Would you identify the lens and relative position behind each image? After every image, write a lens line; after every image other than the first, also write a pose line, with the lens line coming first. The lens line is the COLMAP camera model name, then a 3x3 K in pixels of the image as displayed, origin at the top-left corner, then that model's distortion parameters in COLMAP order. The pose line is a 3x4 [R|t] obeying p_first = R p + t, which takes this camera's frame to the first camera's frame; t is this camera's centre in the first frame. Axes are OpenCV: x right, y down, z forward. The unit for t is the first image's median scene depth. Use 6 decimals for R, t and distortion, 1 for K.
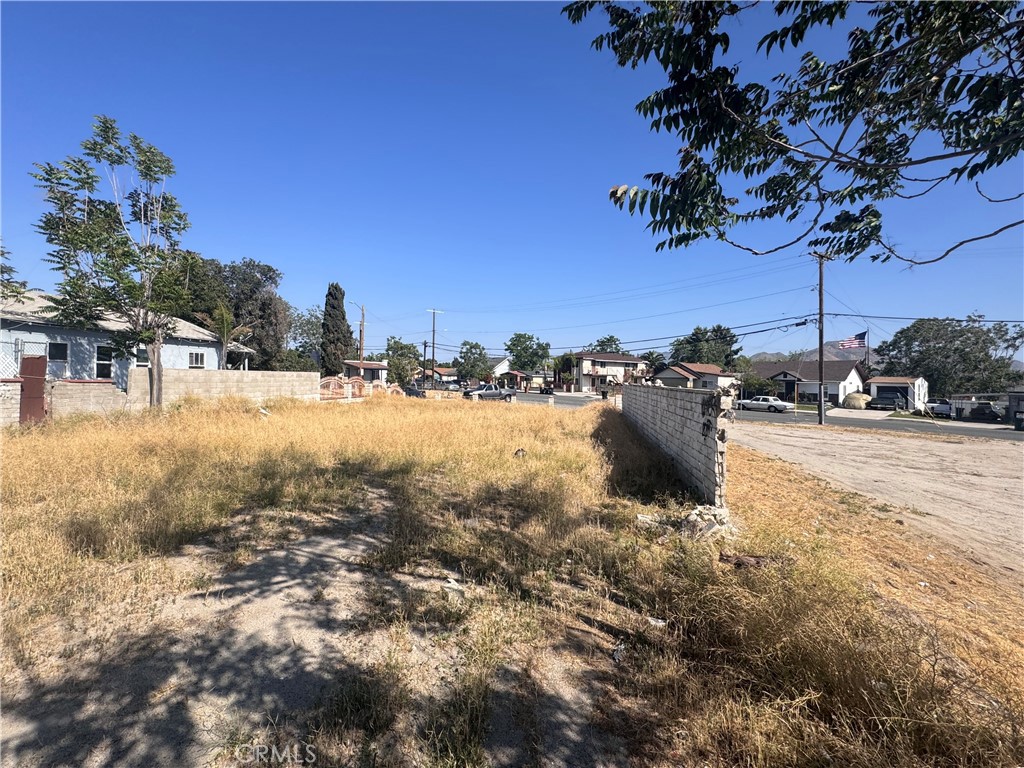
lens RADIAL K [[508.3, 0, 512.0], [0, 508.3, 384.0], [0, 0, 1]] dist [-0.000188, -0.000113]
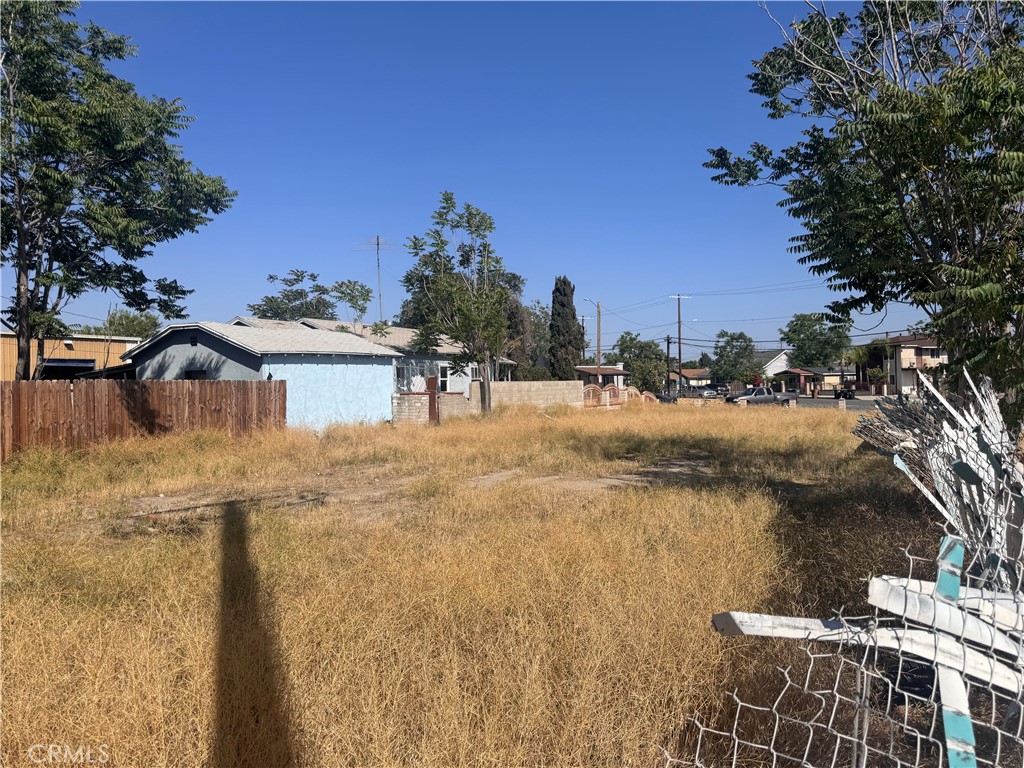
lens RADIAL K [[721.9, 0, 507.3], [0, 721.9, 387.6], [0, 0, 1]] dist [0.129737, -0.186722]
pose [[0.930293, -0.037492, -0.364896, 0.010963], [0.034583, 0.999297, -0.014505, 0.007611], [0.365183, 0.000874, 0.930935, -0.420052]]
